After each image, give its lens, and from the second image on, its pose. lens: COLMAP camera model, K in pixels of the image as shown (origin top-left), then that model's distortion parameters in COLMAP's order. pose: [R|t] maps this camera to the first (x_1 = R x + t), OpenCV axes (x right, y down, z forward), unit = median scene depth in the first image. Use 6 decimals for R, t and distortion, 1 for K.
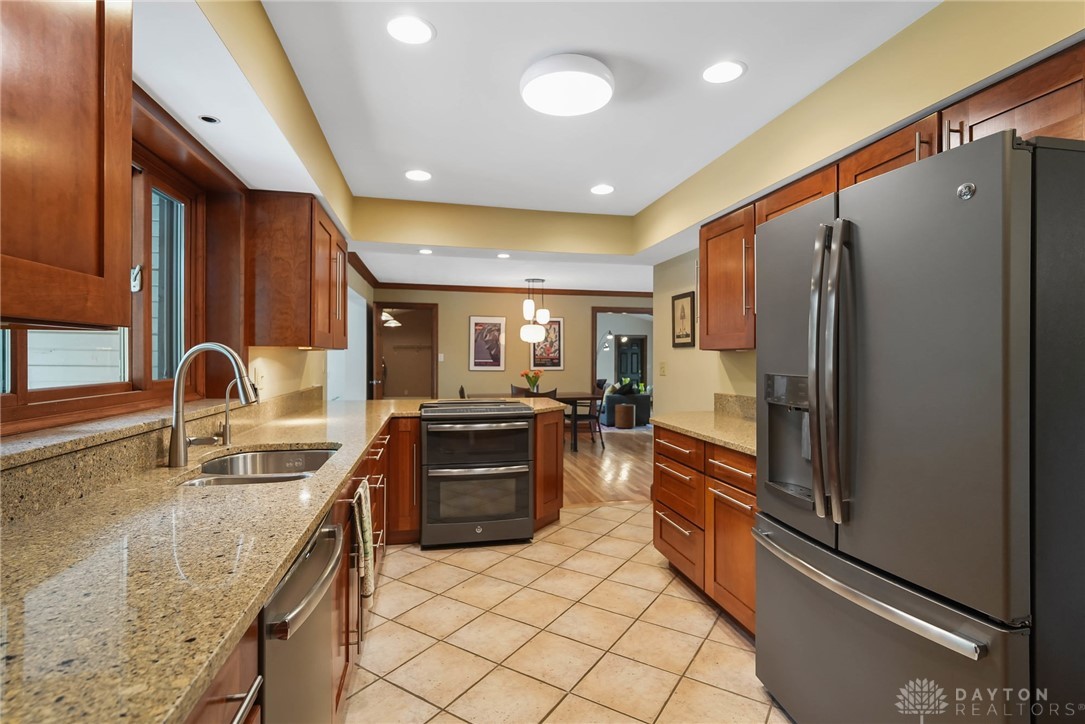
lens RADIAL K [[516.1, 0, 546.7], [0, 516.1, 354.2], [0, 0, 1]] dist [0.001235, 0.000108]
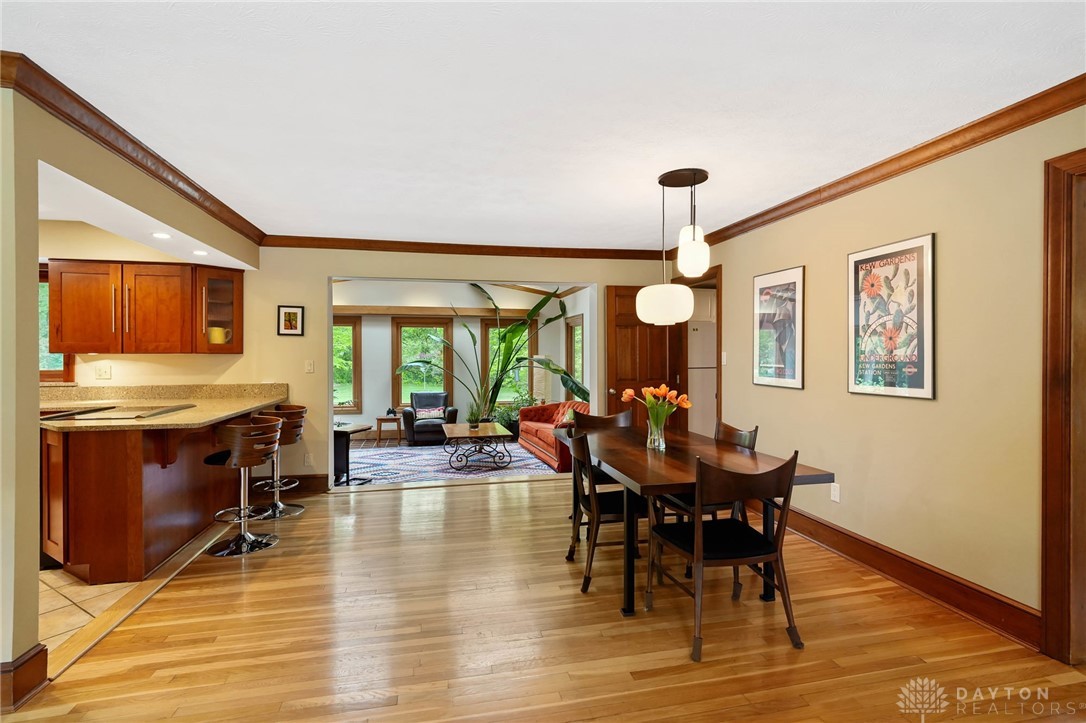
lens RADIAL K [[516.6, 0, 547.2], [0, 516.6, 353.7], [0, 0, 1]] dist [0.001235, 0.000108]
pose [[0.006157, -0.000004, -0.999981, 0.359275], [0.010097, 0.999949, 0.000058, -0.000059], [0.999930, -0.010097, 0.006157, 0.782164]]
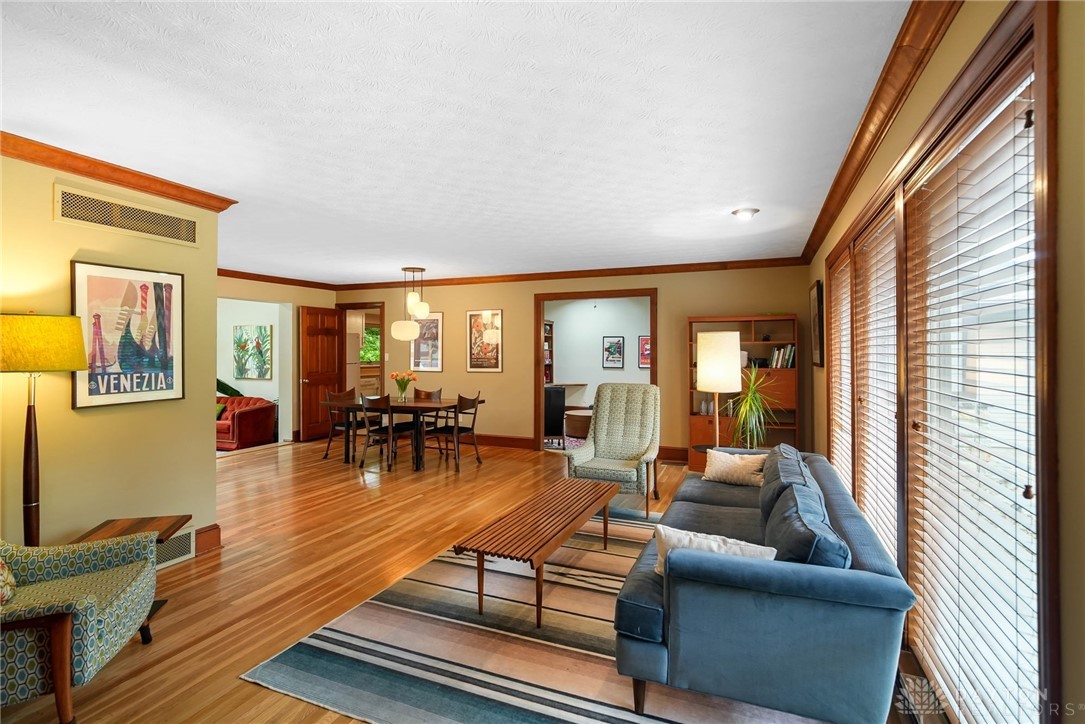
lens RADIAL K [[516.1, 0, 546.7], [0, 516.1, 354.2], [0, 0, 1]] dist [0.001235, 0.000108]
pose [[0.821798, 0.005451, -0.569754, 0.588745], [0.002840, 0.999903, 0.013662, -0.010610], [0.569773, -0.012845, 0.821702, 0.359463]]
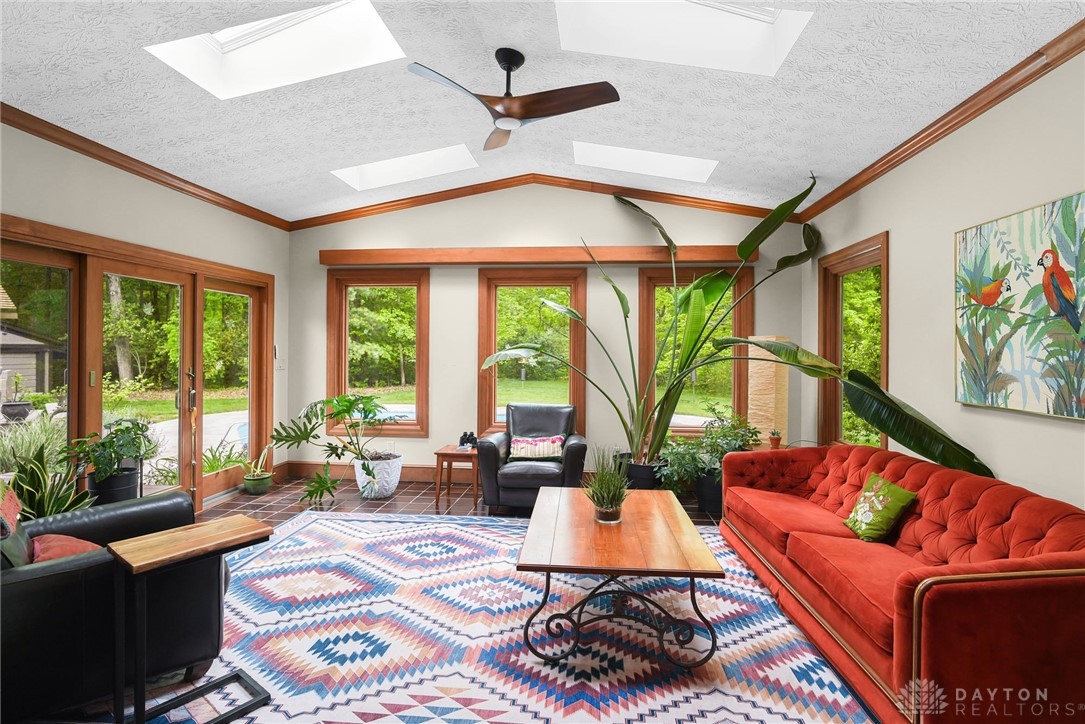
lens RADIAL K [[516.1, 0, 546.7], [0, 516.1, 354.2], [0, 0, 1]] dist [0.001235, 0.000108]
pose [[-0.313167, 0.000336, -0.949698, -0.171073], [0.000063, 1.000000, 0.000333, 0.020523], [0.949698, 0.000045, -0.313167, 0.729655]]
